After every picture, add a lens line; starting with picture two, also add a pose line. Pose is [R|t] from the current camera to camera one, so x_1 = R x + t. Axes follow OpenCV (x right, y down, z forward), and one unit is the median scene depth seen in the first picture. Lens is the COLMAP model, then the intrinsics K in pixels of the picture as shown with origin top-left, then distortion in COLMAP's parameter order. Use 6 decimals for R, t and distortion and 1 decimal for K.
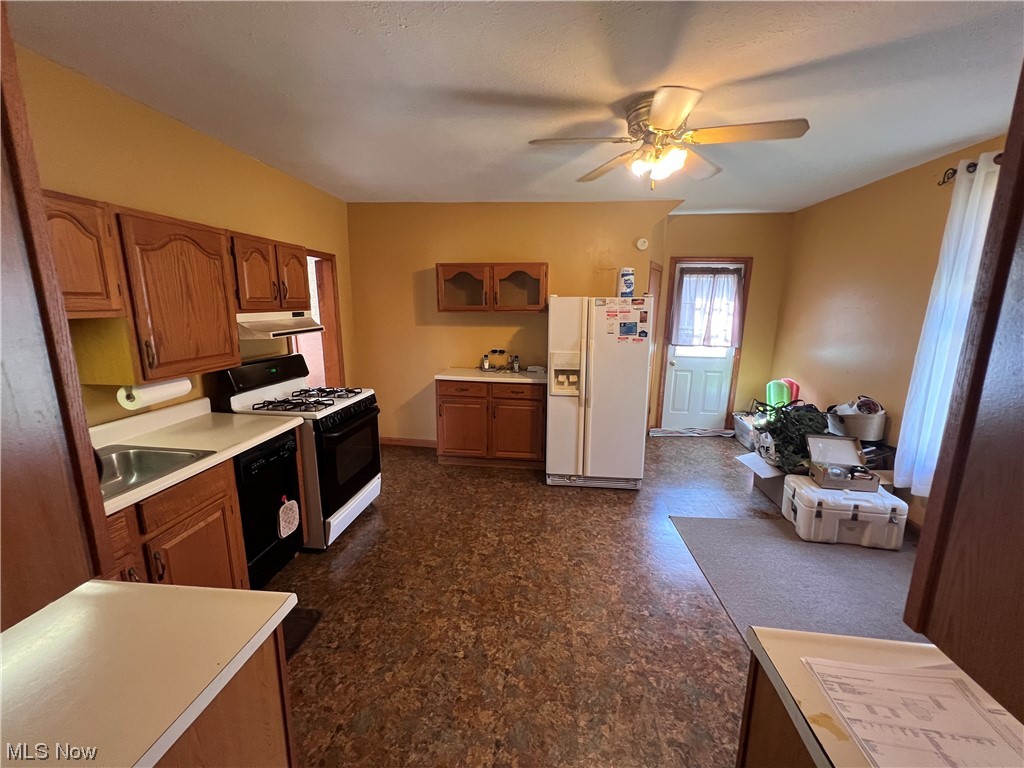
lens RADIAL K [[412.4, 0, 514.6], [0, 412.4, 380.1], [0, 0, 1]] dist [0.001517, -0.000108]
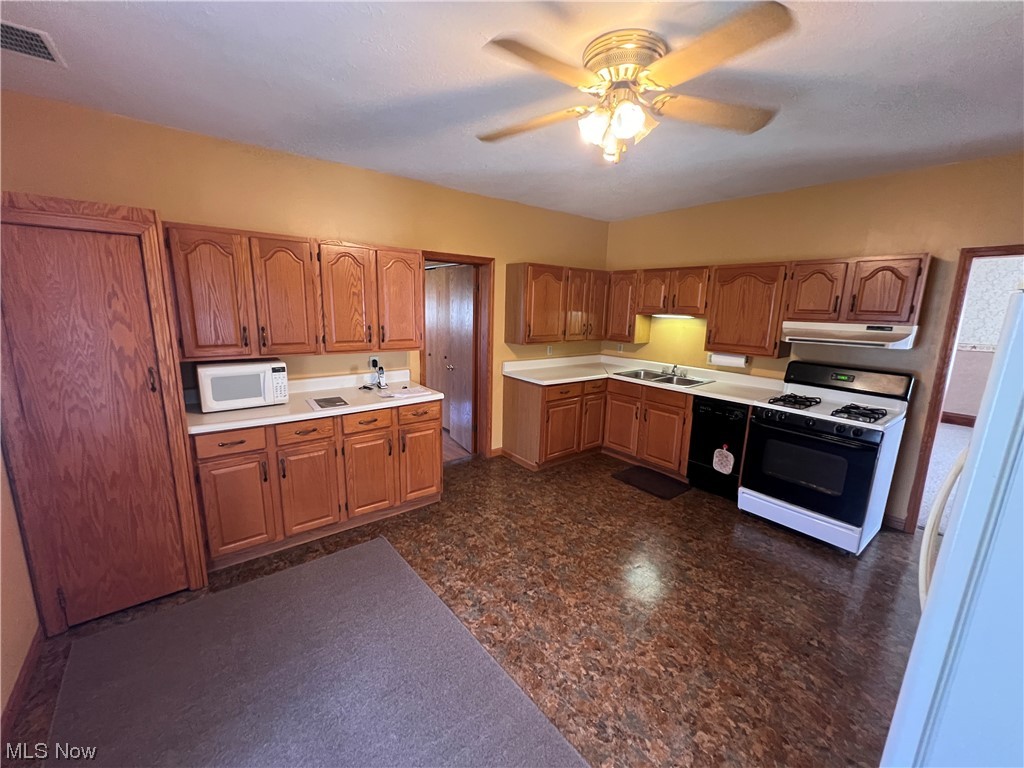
lens RADIAL K [[412.4, 0, 517.2], [0, 412.4, 386.9], [0, 0, 1]] dist [0.001517, -0.000108]
pose [[-0.712610, 0.114002, -0.692236, 1.025742], [-0.158372, 0.935099, 0.317031, -0.276215], [0.683451, 0.335550, -0.648306, 1.491605]]
